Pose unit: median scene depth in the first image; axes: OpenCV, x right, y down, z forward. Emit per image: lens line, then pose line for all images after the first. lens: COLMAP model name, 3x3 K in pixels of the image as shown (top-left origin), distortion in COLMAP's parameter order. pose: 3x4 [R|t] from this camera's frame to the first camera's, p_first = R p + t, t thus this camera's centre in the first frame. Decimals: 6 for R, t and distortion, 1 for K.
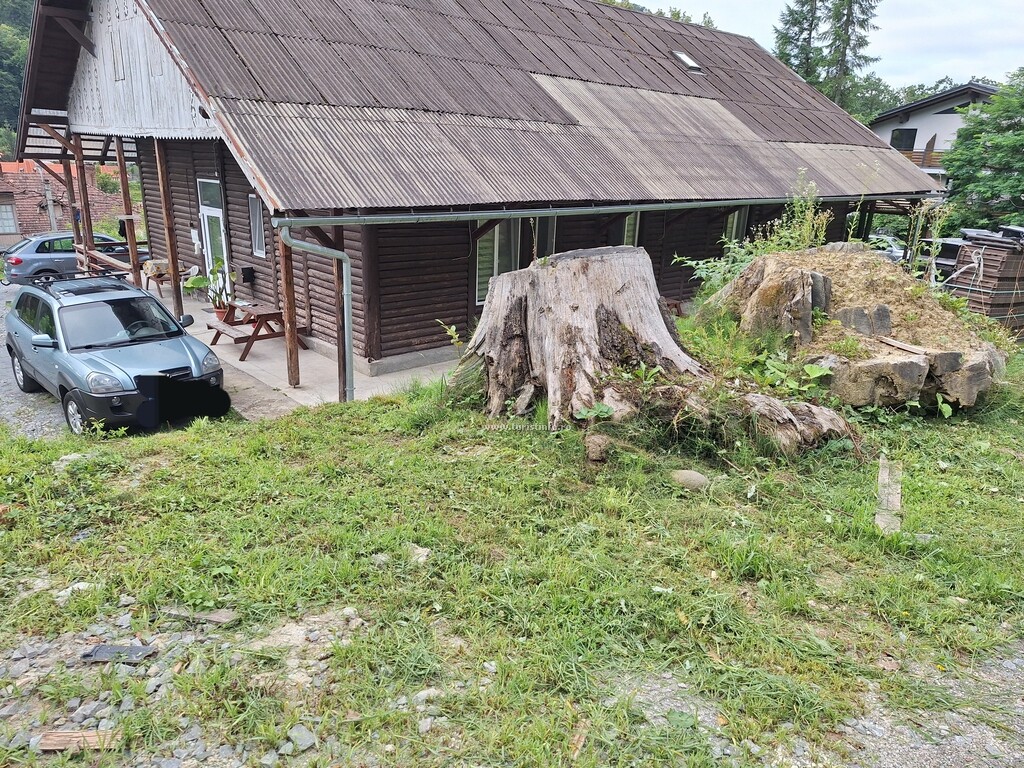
lens RADIAL K [[690.1, 0, 508.2], [0, 690.1, 384.4], [0, 0, 1]] dist [0.067411, -0.077200]
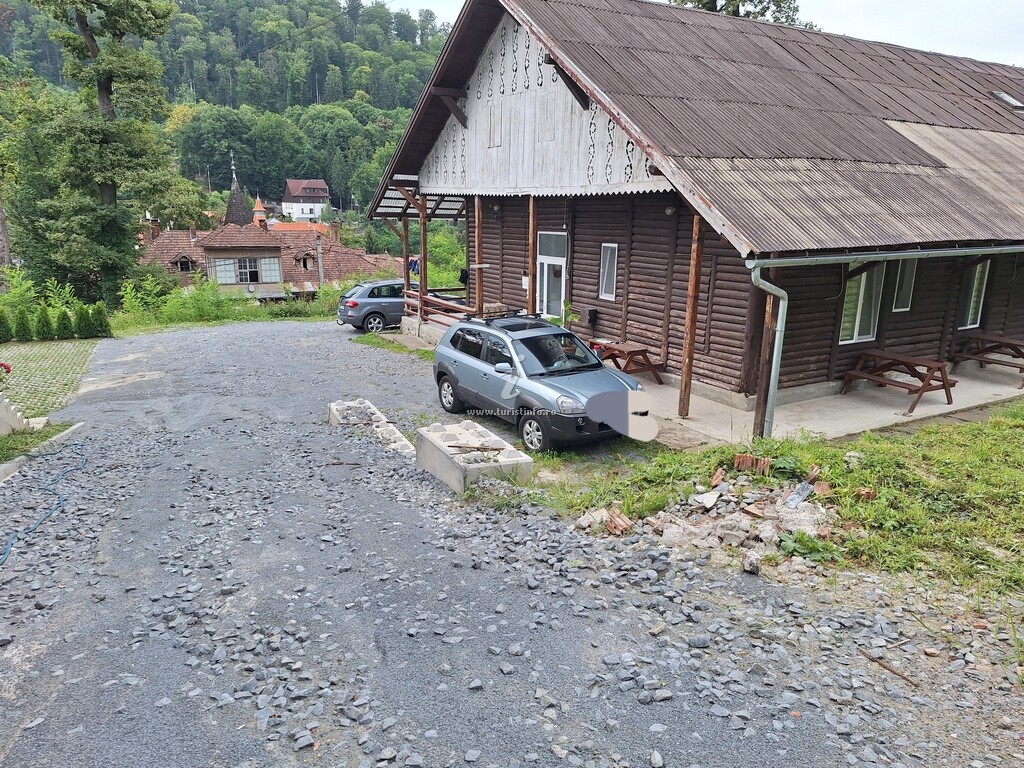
lens RADIAL K [[676.1, 0, 513.0], [0, 676.1, 392.8], [0, 0, 1]] dist [0.065578, -0.052730]
pose [[0.978832, 0.031064, -0.202296, -0.281880], [-0.041904, 0.997893, -0.049526, 0.022581], [0.200332, 0.056955, 0.978071, -0.066047]]
